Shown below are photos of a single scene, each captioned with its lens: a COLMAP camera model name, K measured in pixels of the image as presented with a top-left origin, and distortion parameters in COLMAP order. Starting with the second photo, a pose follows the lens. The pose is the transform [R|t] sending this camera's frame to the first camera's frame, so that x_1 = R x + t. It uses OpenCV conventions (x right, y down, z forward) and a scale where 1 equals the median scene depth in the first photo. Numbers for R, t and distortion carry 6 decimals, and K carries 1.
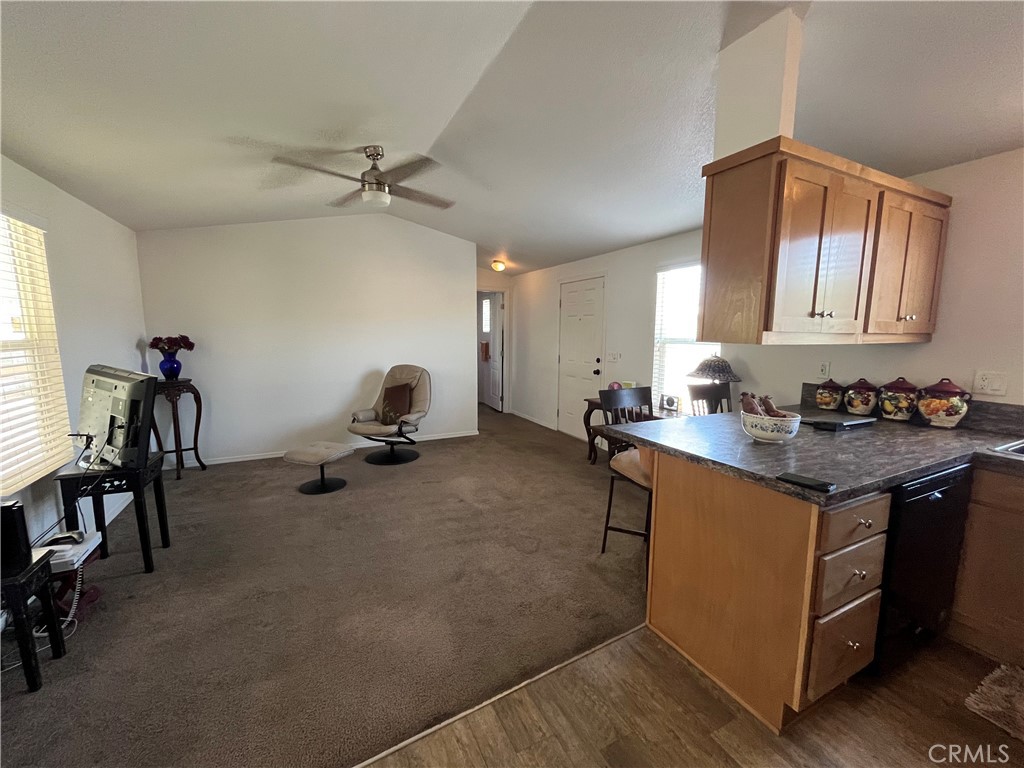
lens RADIAL K [[416.1, 0, 513.8], [0, 416.1, 386.1], [0, 0, 1]] dist [-0.000229, 0.000051]
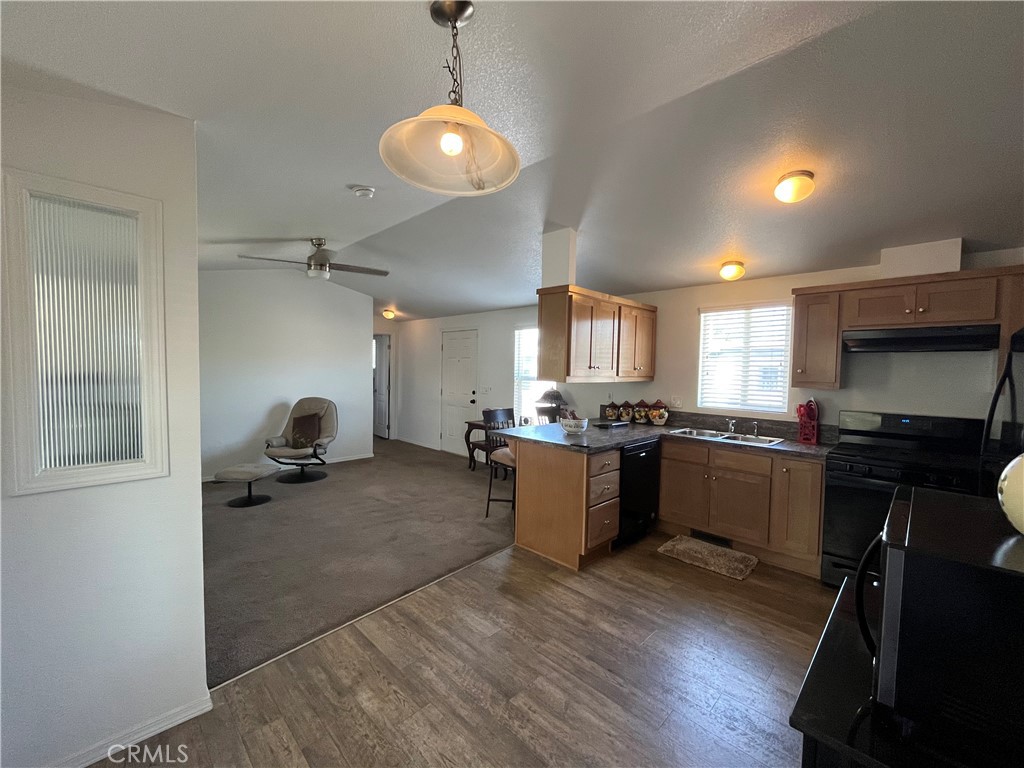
lens RADIAL K [[416.1, 0, 513.8], [0, 416.1, 386.1], [0, 0, 1]] dist [-0.000229, 0.000051]
pose [[0.947762, -0.003136, 0.318964, -0.180408], [0.028593, 0.996761, -0.075161, 0.038072], [-0.317695, 0.080354, 0.944782, -0.521127]]
